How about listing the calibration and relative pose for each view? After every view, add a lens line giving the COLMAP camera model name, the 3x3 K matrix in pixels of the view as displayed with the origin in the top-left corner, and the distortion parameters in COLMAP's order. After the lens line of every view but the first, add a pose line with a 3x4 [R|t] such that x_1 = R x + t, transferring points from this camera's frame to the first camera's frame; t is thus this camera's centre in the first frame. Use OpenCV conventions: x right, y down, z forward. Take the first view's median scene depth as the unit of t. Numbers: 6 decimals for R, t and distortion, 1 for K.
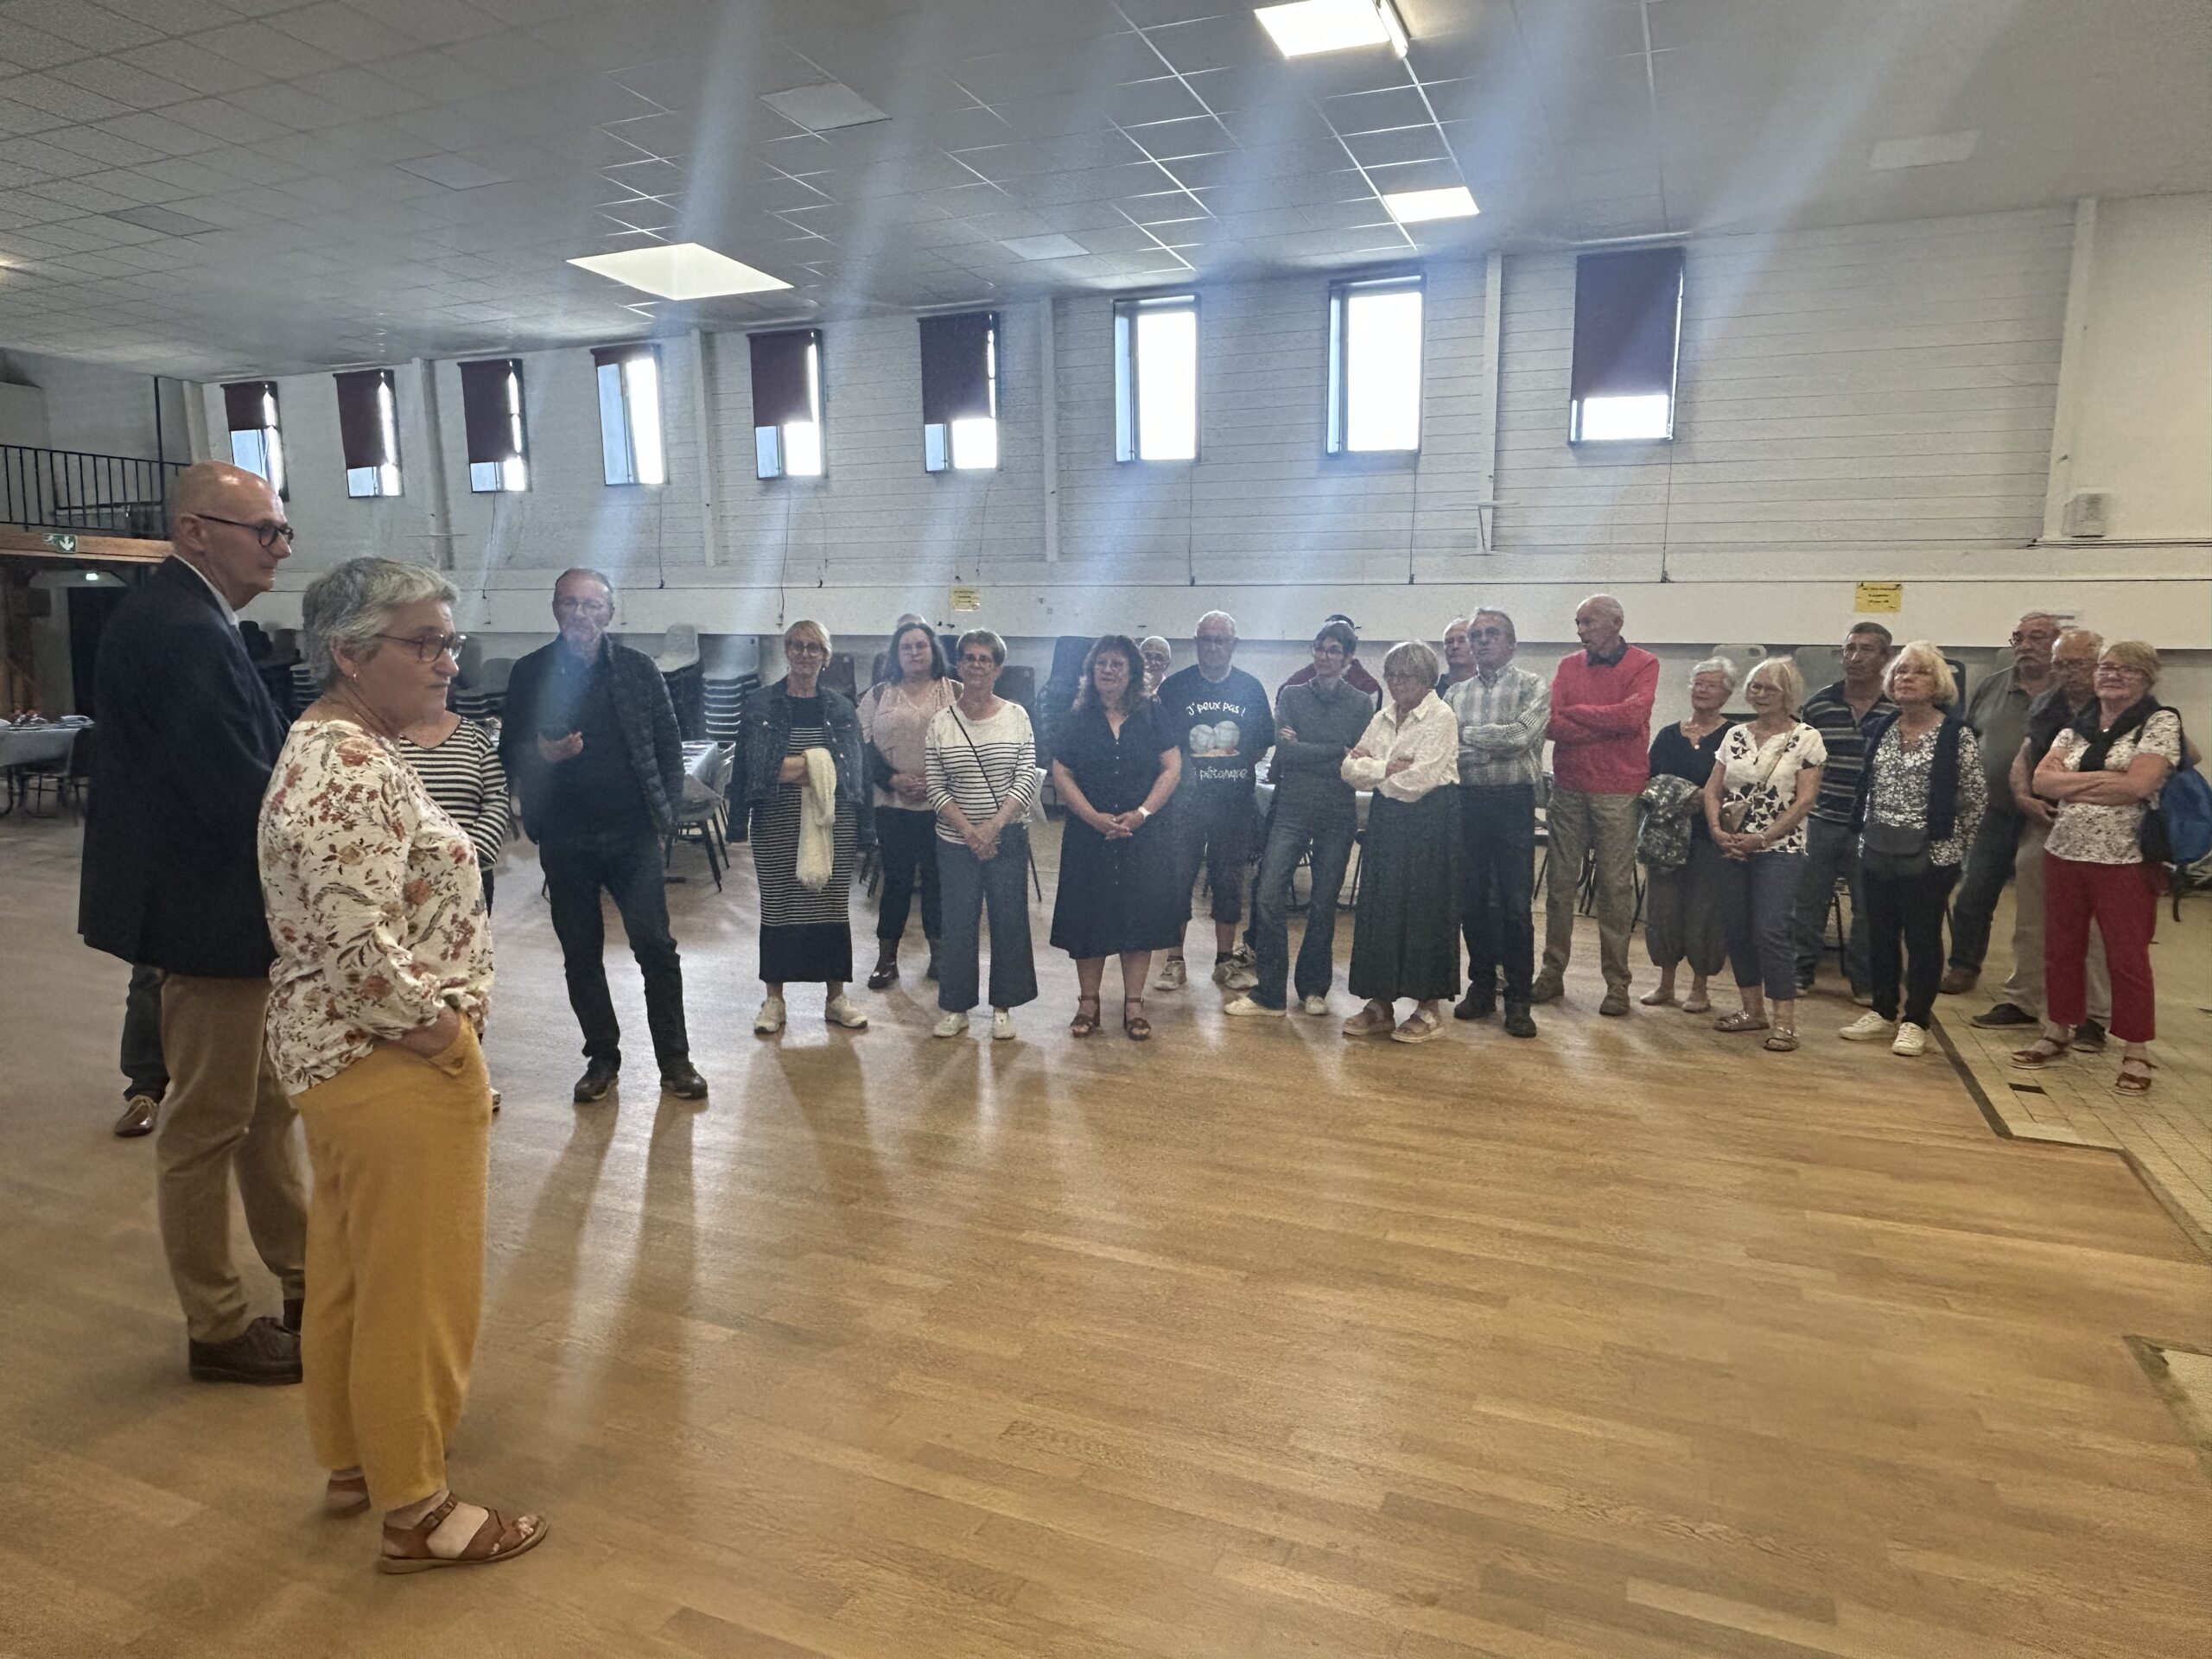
lens RADIAL K [[1411.1, 0, 1090.7], [0, 1411.1, 829.6], [0, 0, 1]] dist [-0.007673, -0.006800]
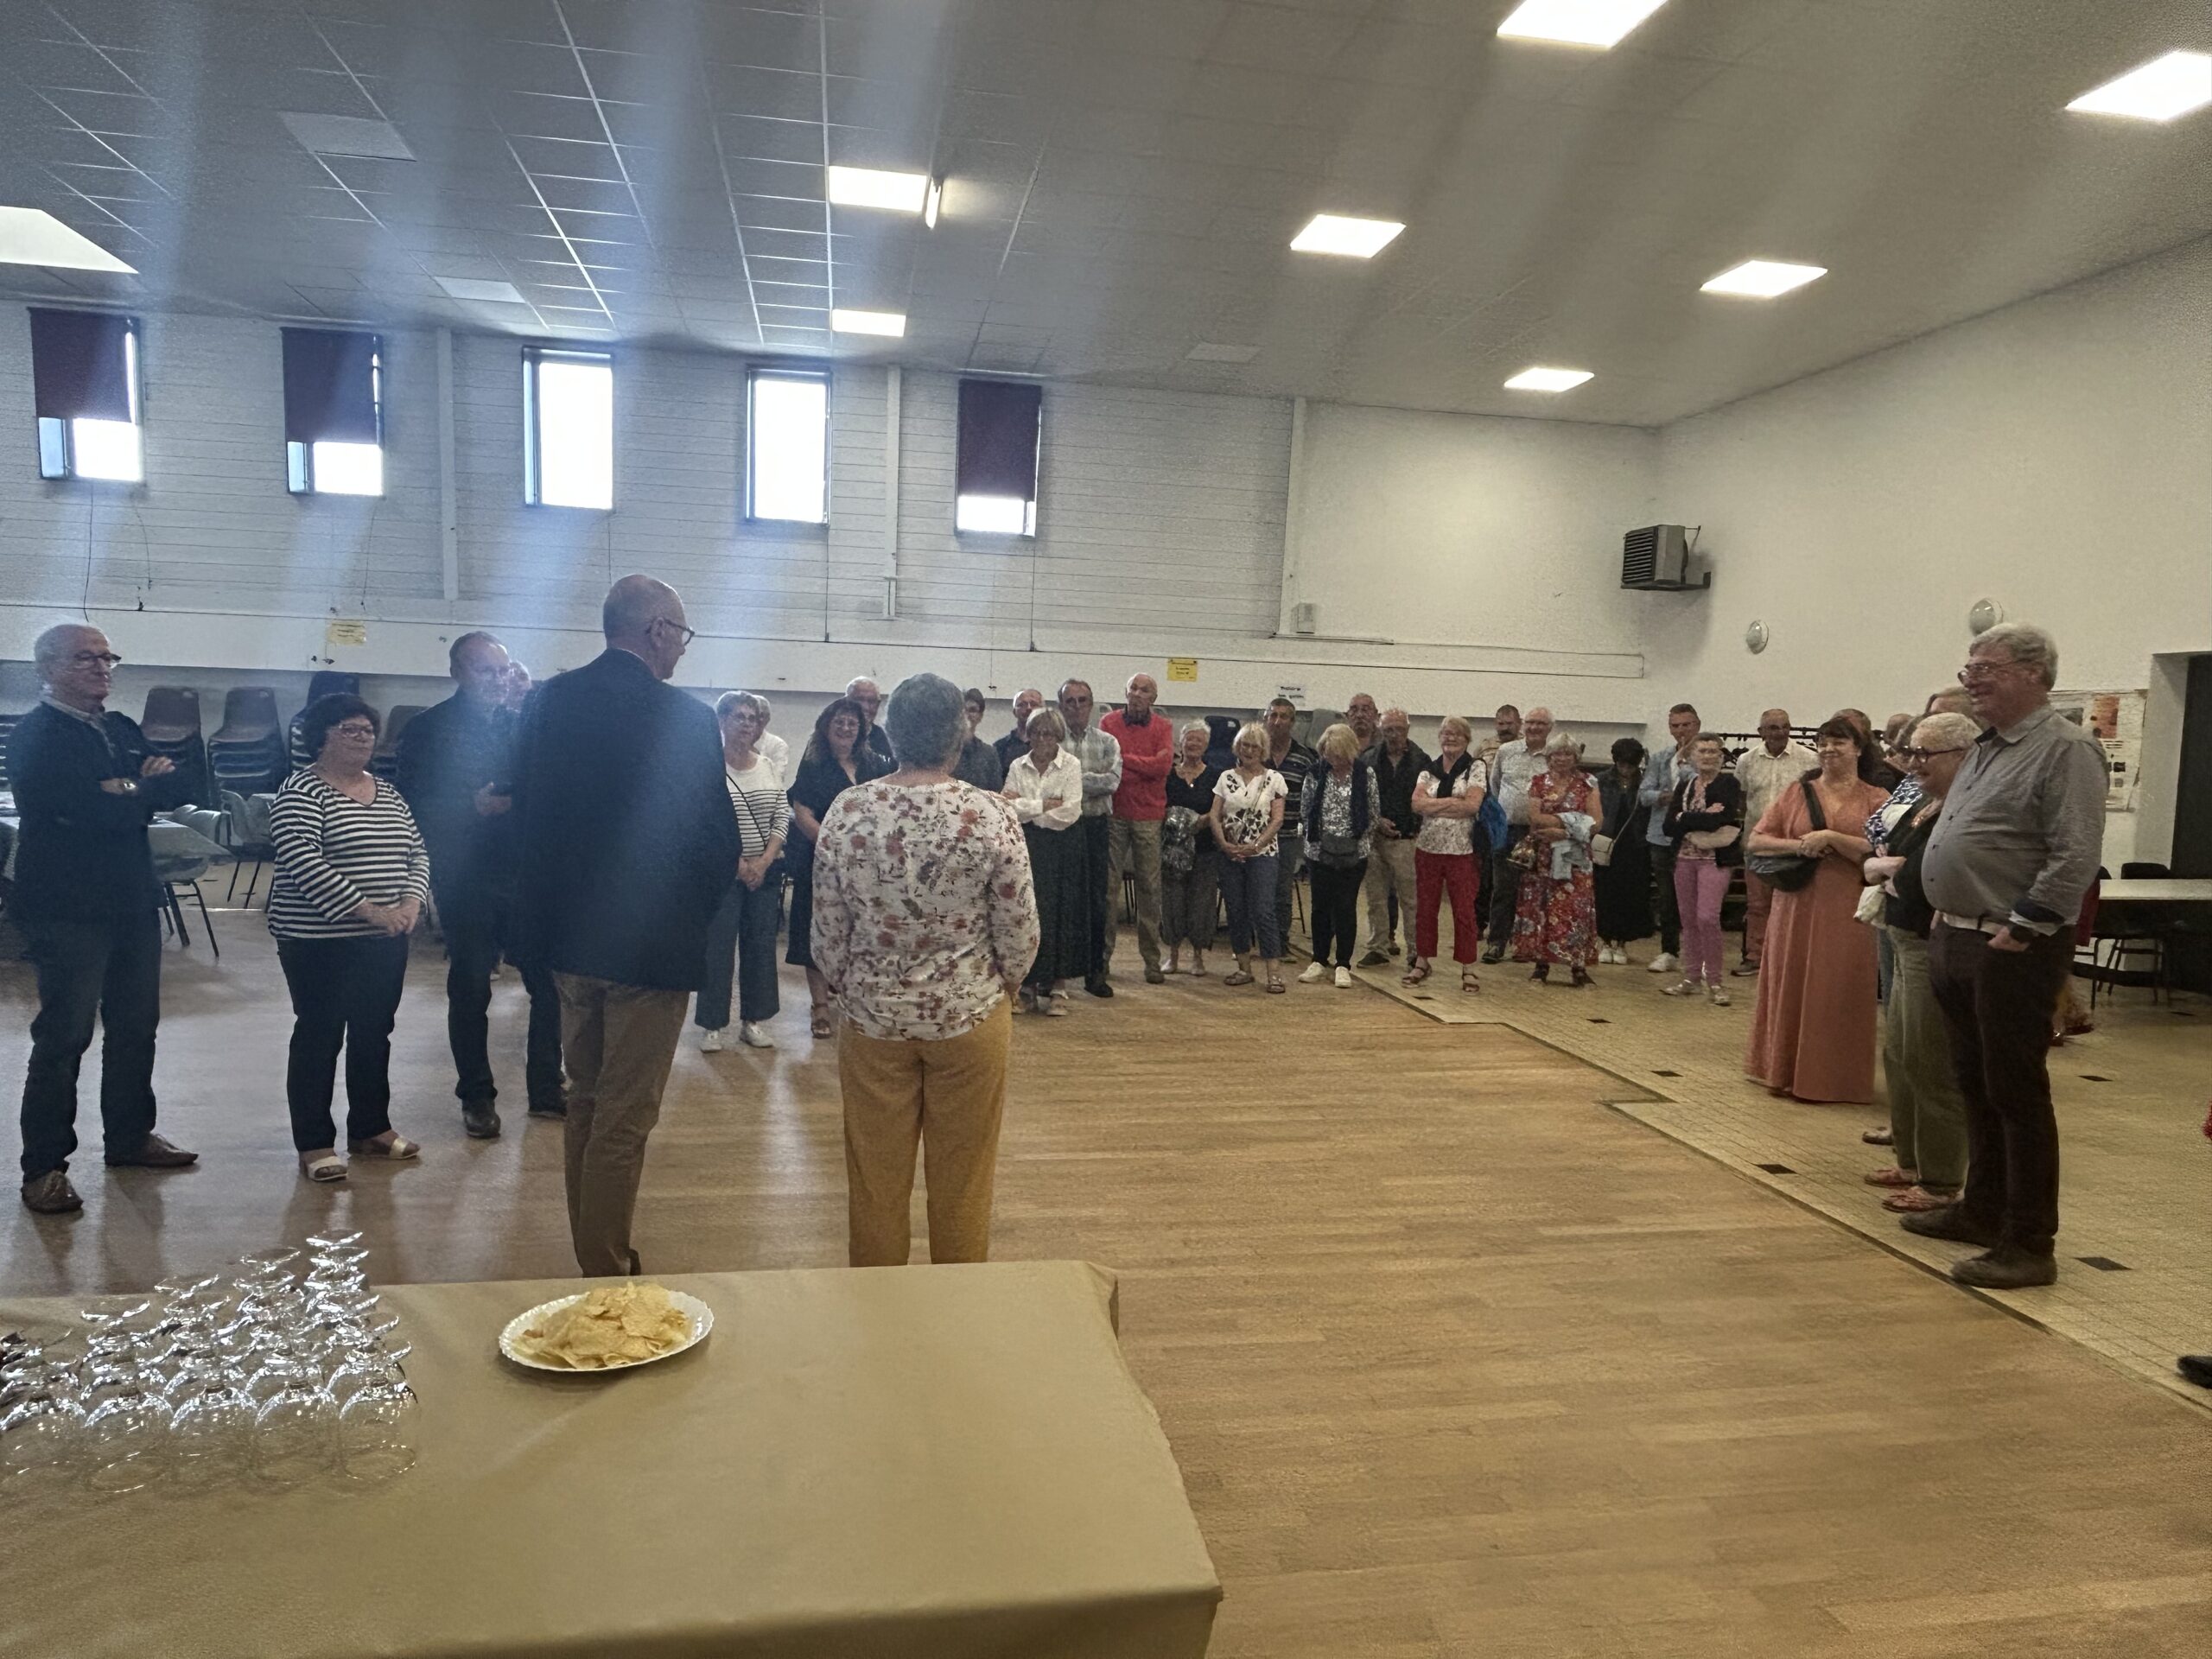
lens RADIAL K [[1411.1, 0, 1105.7], [0, 1411.1, 820.7], [0, 0, 1]] dist [-0.007673, -0.006800]
pose [[0.826056, -0.025628, 0.563004, -0.226364], [0.043495, 0.998885, -0.018347, -0.000852], [-0.561906, 0.039644, 0.826250, -0.052055]]
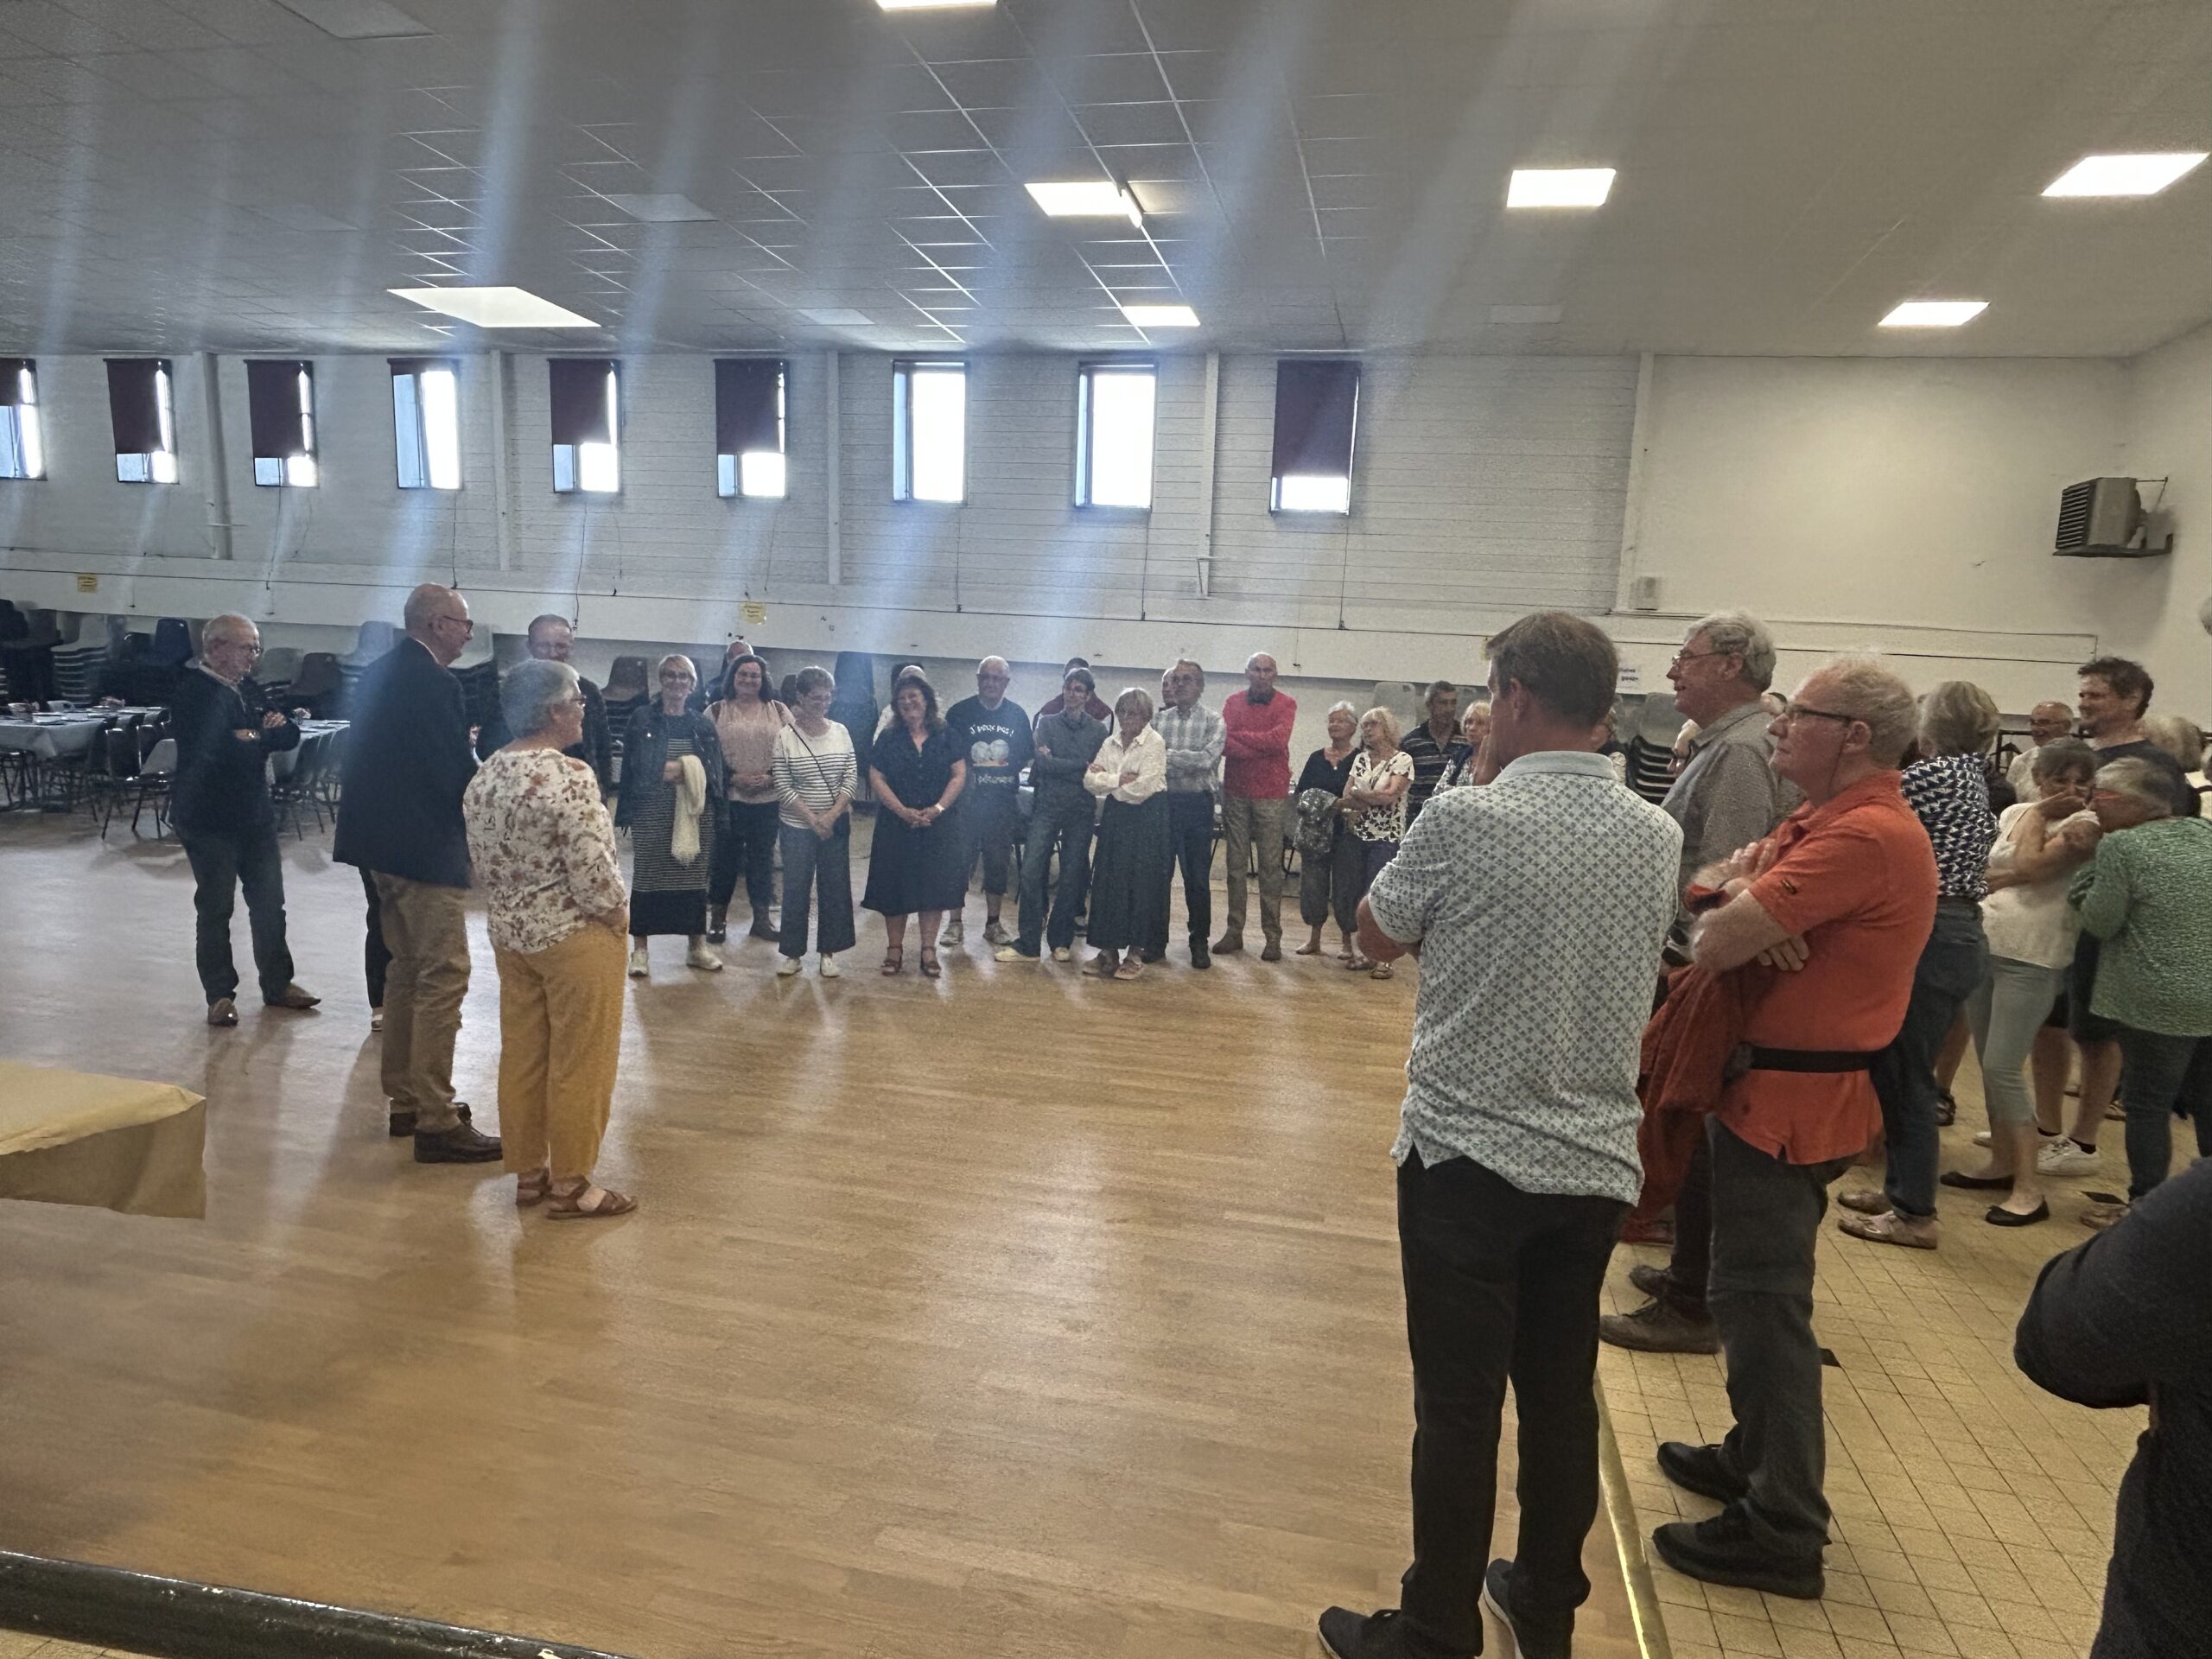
lens RADIAL K [[1411.1, 0, 1105.3], [0, 1411.1, 835.8], [0, 0, 1]] dist [-0.007673, -0.006800]
pose [[0.981418, 0.012597, 0.191468, -0.030713], [-0.014028, 0.999883, 0.006120, 0.001861], [-0.191368, -0.008693, 0.981480, -0.170419]]
